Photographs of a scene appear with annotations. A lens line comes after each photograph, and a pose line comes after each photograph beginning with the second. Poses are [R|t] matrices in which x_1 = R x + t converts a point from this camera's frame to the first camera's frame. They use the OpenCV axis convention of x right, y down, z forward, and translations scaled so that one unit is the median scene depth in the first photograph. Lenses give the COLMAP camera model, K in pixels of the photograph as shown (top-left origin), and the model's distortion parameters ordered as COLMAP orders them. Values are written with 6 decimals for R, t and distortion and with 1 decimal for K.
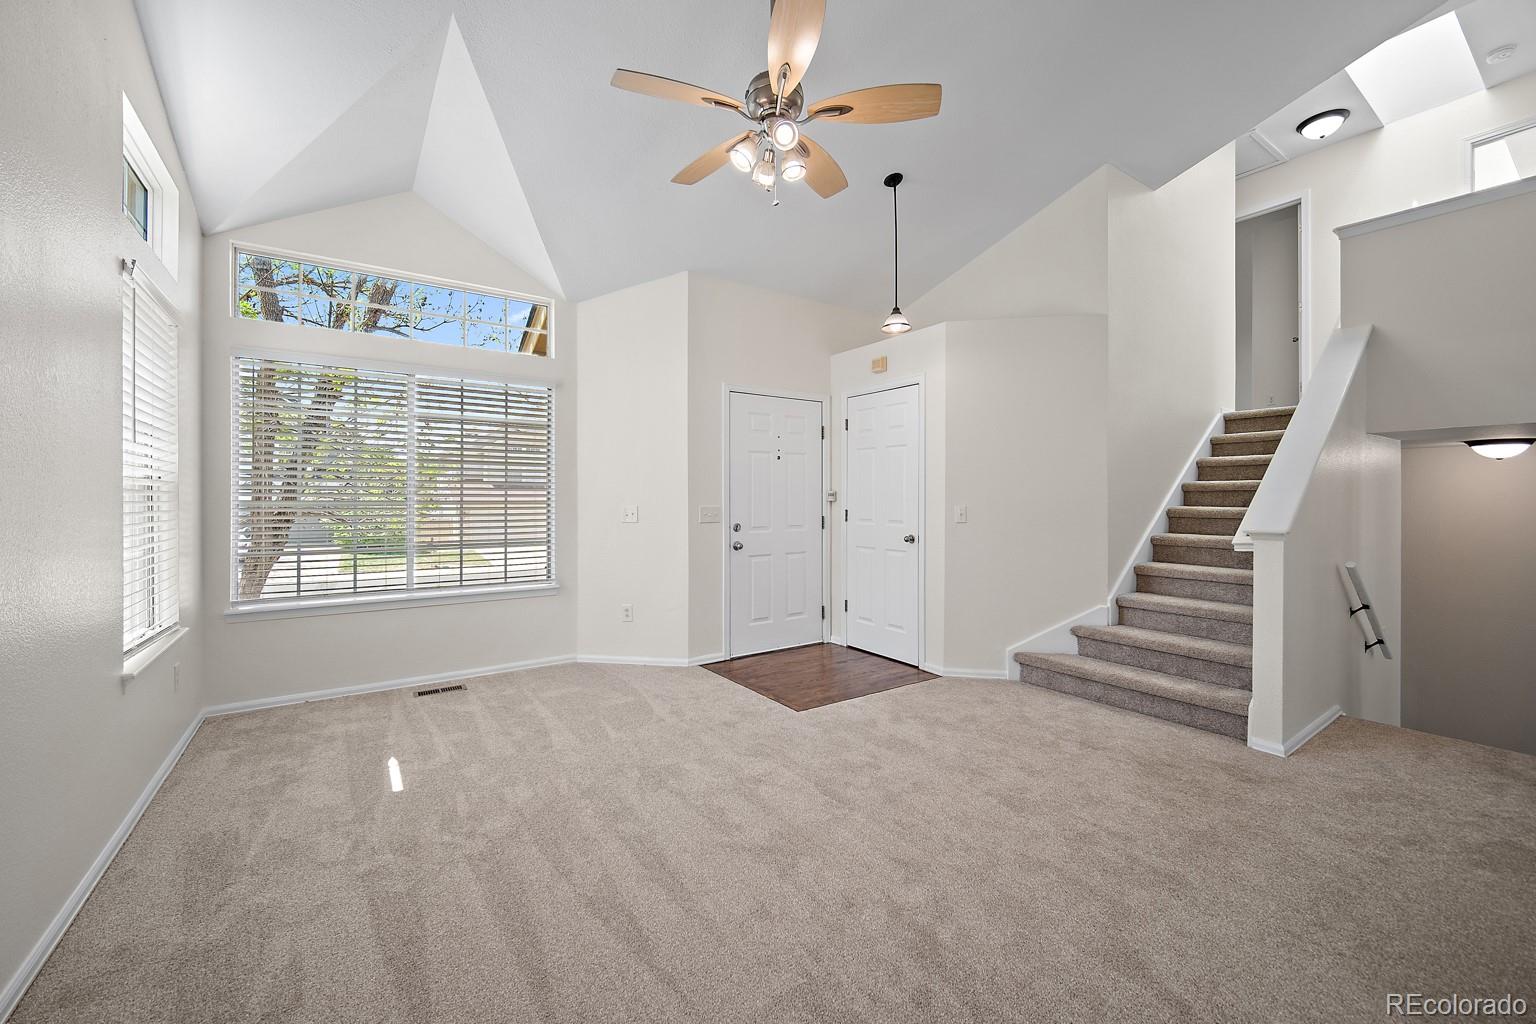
lens RADIAL K [[613.3, 0, 769.6], [0, 613.3, 497.0], [0, 0, 1]] dist [0.003408, -0.001063]
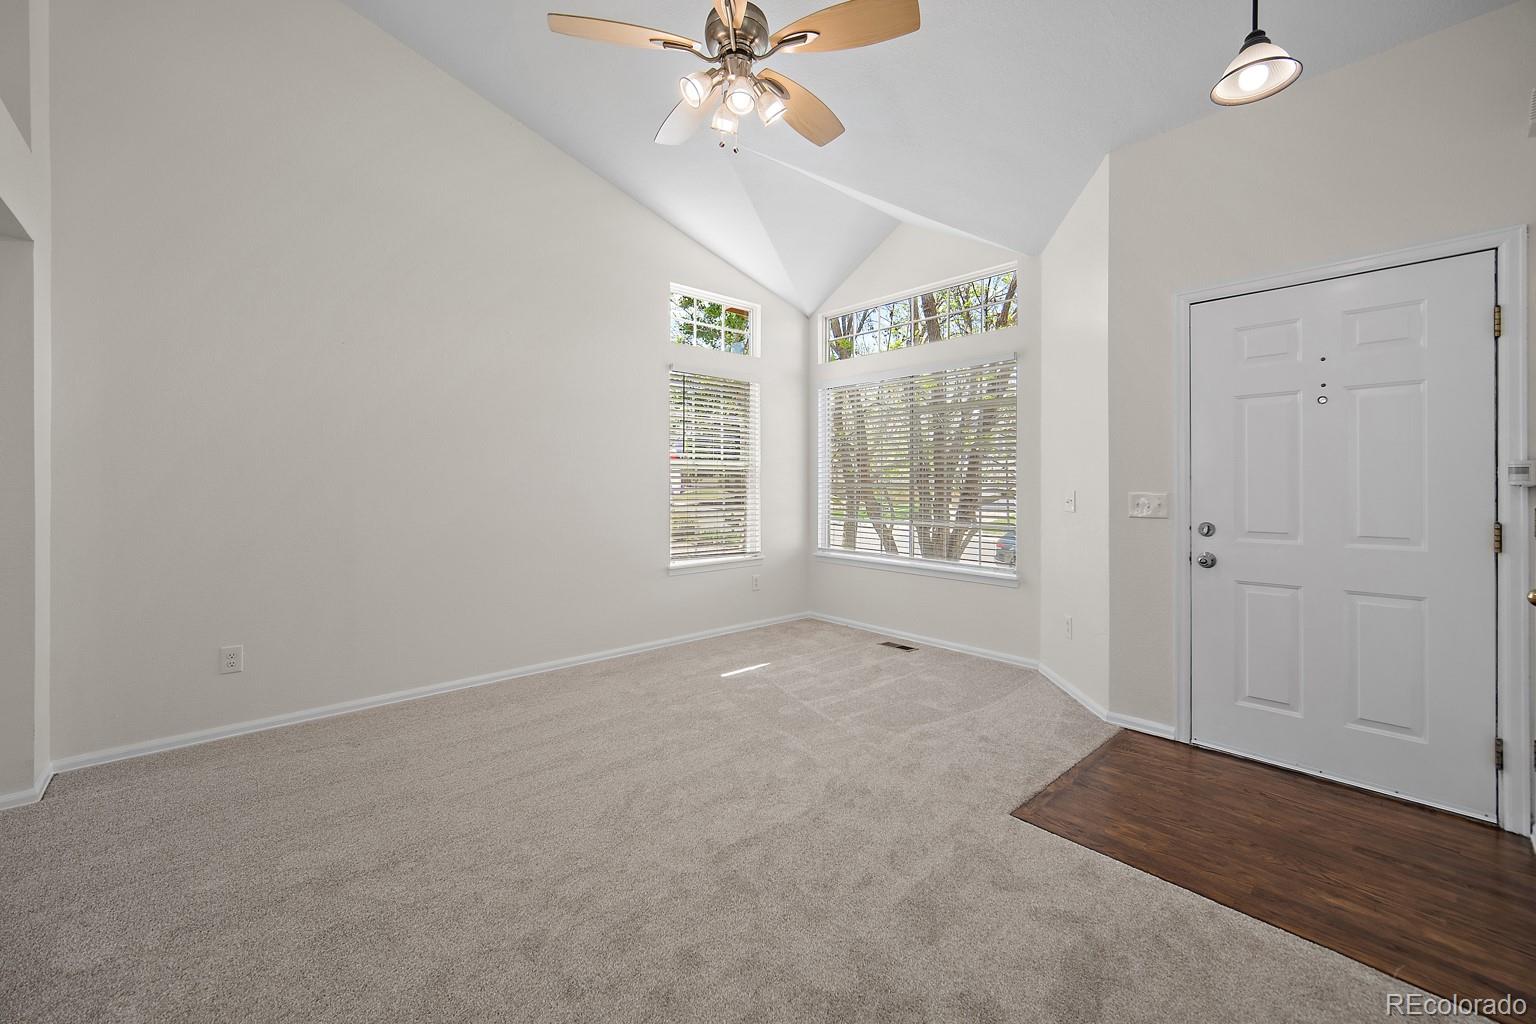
lens RADIAL K [[613.3, 0, 750.8], [0, 613.3, 484.0], [0, 0, 1]] dist [0.003408, -0.001063]
pose [[0.109233, 0.002960, -0.994012, 0.615021], [0.006221, 0.999974, 0.003661, 0.001203], [0.993997, -0.006583, 0.109212, 0.624964]]
